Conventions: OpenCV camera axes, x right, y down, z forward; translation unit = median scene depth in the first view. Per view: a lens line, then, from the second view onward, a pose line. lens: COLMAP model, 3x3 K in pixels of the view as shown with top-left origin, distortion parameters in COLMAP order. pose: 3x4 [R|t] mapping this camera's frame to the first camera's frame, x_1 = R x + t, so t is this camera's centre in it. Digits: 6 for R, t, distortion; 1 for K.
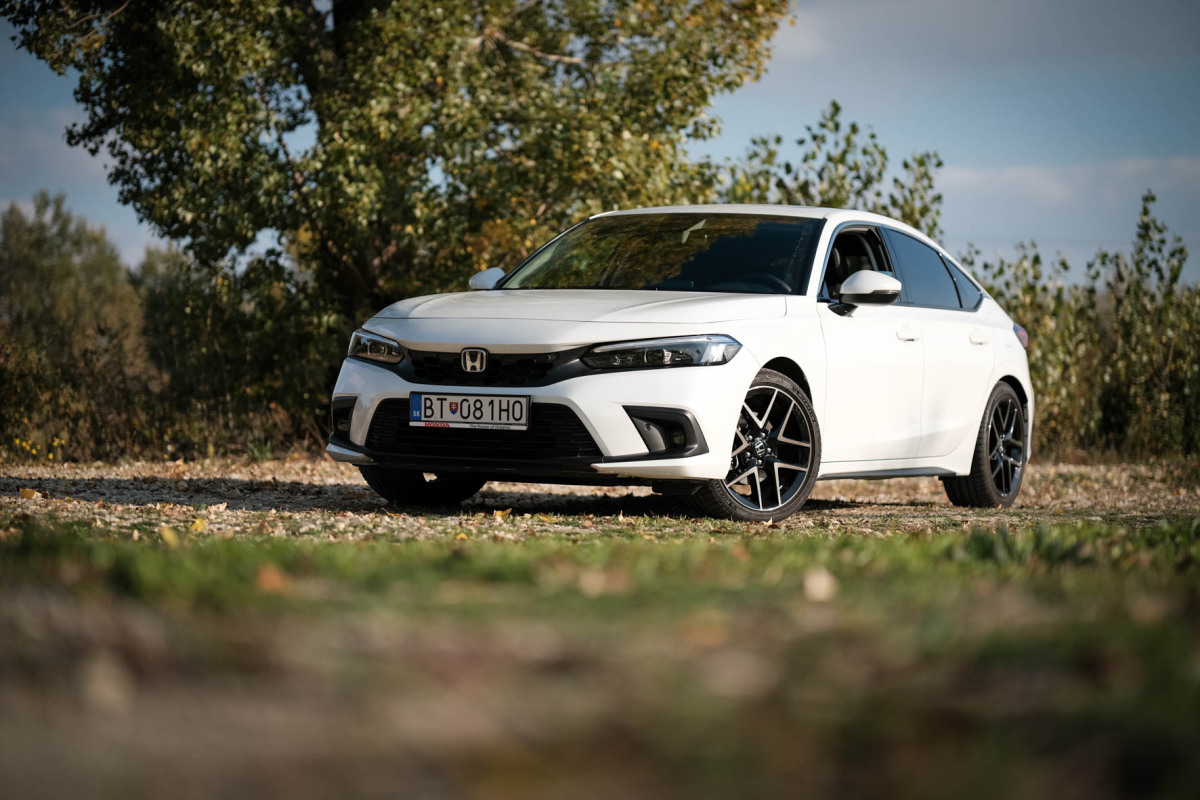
lens RADIAL K [[2734.0, 0, 598.8], [0, 2734.0, 400.1], [0, 0, 1]] dist [0.089038, 0.000000]
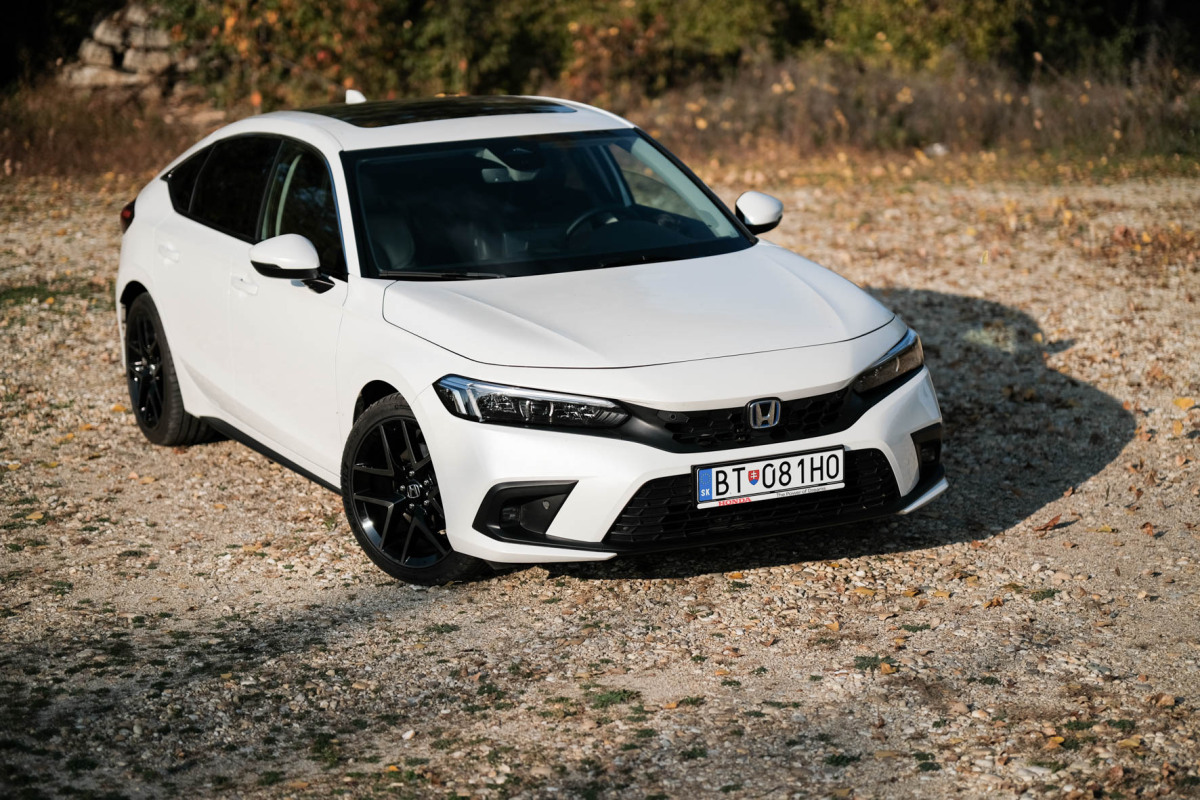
lens RADIAL K [[2734.0, 0, 598.4], [0, 2734.0, 392.3], [0, 0, 1]] dist [0.089038, 0.000000]
pose [[0.589854, -0.209260, 0.779925, -0.699836], [0.046806, 0.973075, 0.225685, -0.204293], [-0.806152, -0.096616, 0.583767, 0.572008]]
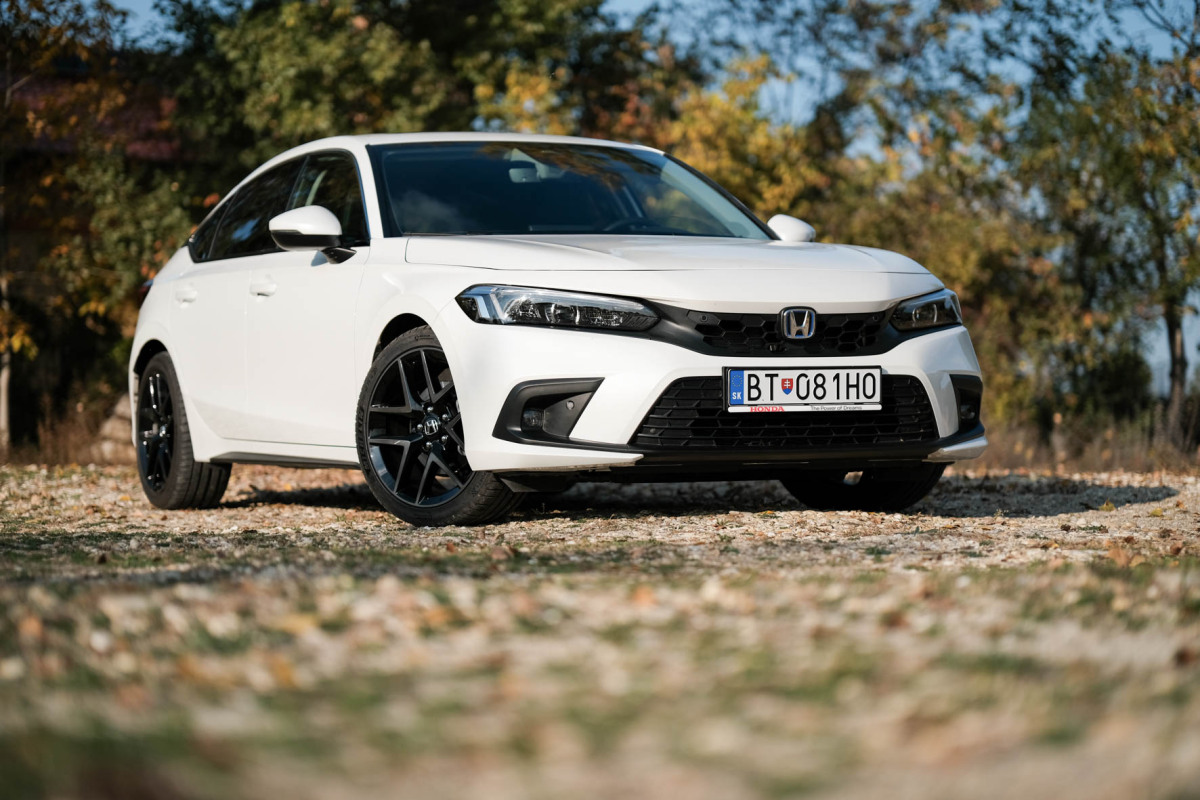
lens RADIAL K [[2734.0, 0, 602.3], [0, 2734.0, 400.3], [0, 0, 1]] dist [0.089038, 0.000000]
pose [[0.595082, -0.045165, 0.802395, -0.700640], [0.028192, 0.998978, 0.035322, -0.021721], [-0.803171, 0.001601, 0.595747, 0.584784]]
